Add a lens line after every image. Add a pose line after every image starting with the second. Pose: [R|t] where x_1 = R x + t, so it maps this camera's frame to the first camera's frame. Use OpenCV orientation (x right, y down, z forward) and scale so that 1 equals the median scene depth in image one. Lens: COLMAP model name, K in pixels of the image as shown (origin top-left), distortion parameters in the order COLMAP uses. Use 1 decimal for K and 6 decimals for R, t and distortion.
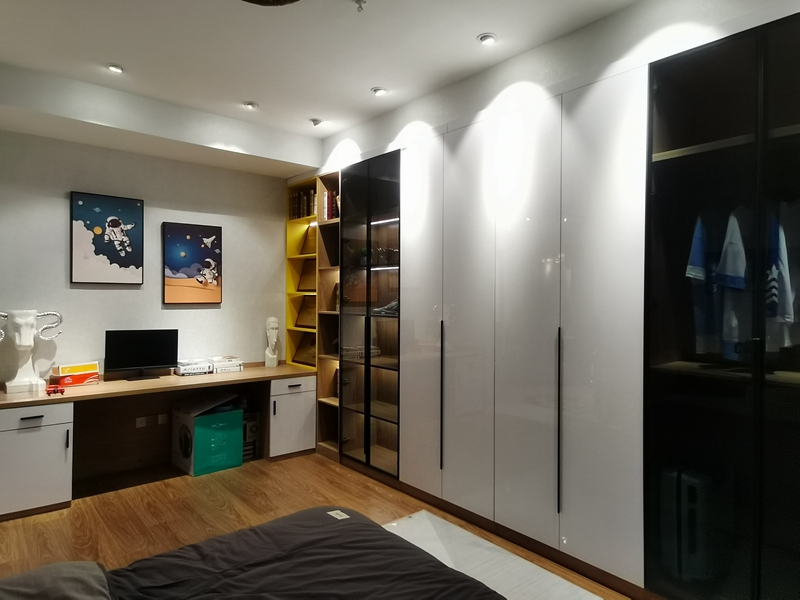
lens RADIAL K [[519.6, 0, 400.0], [0, 519.6, 300.0], [0, 0, 1]] dist [0.060528, 0.000261]
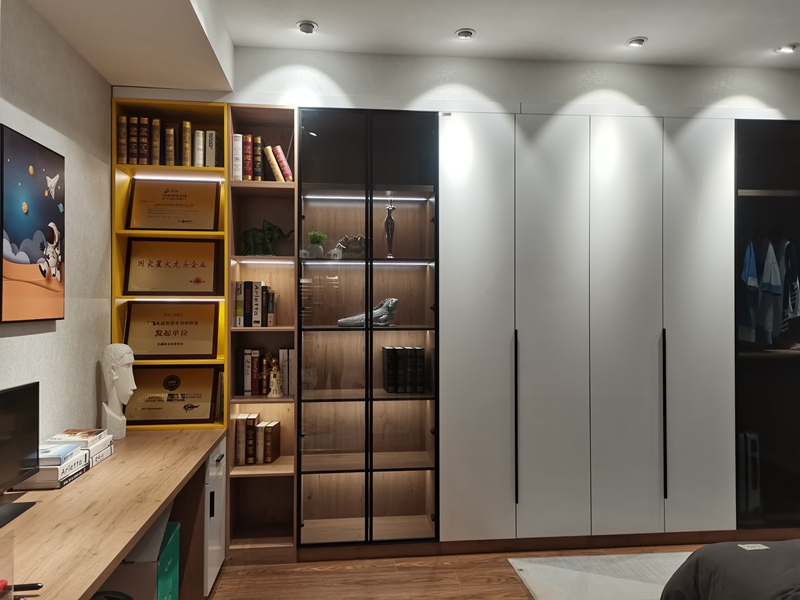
lens RADIAL K [[606.5, 0, 400.0], [0, 606.5, 300.0], [0, 0, 1]] dist [0.054308, -0.038425]
pose [[0.554164, -0.001840, 0.832406, -0.779261], [0.012580, 0.999902, -0.006165, -0.004892], [-0.832313, 0.013888, 0.554132, 0.546699]]
